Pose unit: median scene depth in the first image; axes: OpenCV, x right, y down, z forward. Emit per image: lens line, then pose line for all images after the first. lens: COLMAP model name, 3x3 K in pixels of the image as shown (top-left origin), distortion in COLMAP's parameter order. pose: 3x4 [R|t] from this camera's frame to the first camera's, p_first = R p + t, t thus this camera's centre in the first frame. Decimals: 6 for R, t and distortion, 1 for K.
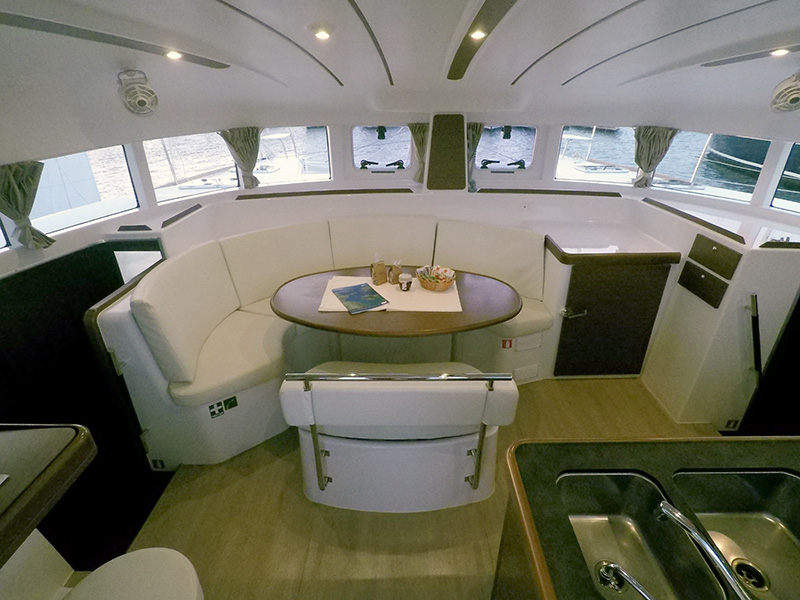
lens RADIAL K [[408.7, 0, 400.0], [0, 408.7, 300.0], [0, 0, 1]] dist [-0.002076, -0.000415]
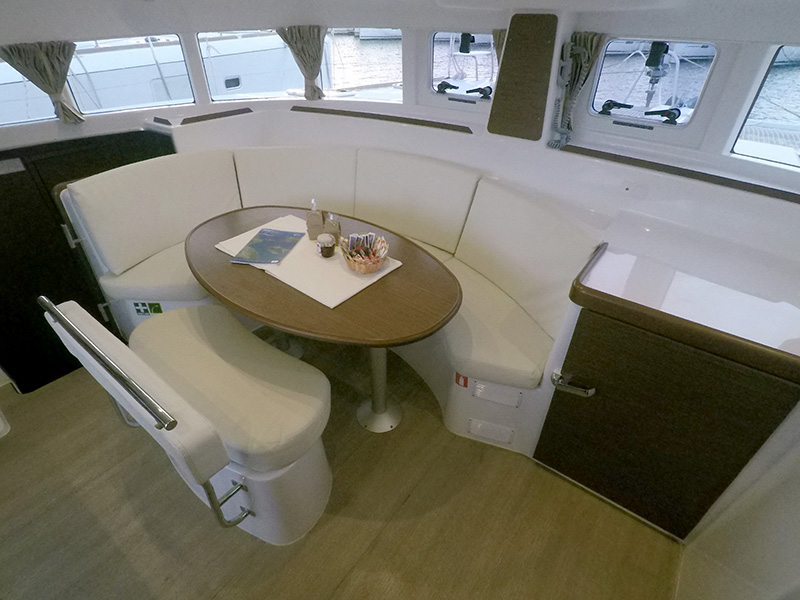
lens RADIAL K [[400.2, 0, 400.0], [0, 400.2, 300.0], [0, 0, 1]] dist [-0.013310, 0.000532]
pose [[0.800207, 0.360656, -0.479162, 0.423492], [-0.283599, 0.931554, 0.227550, -0.129672], [0.528432, -0.046198, 0.847718, 0.368032]]
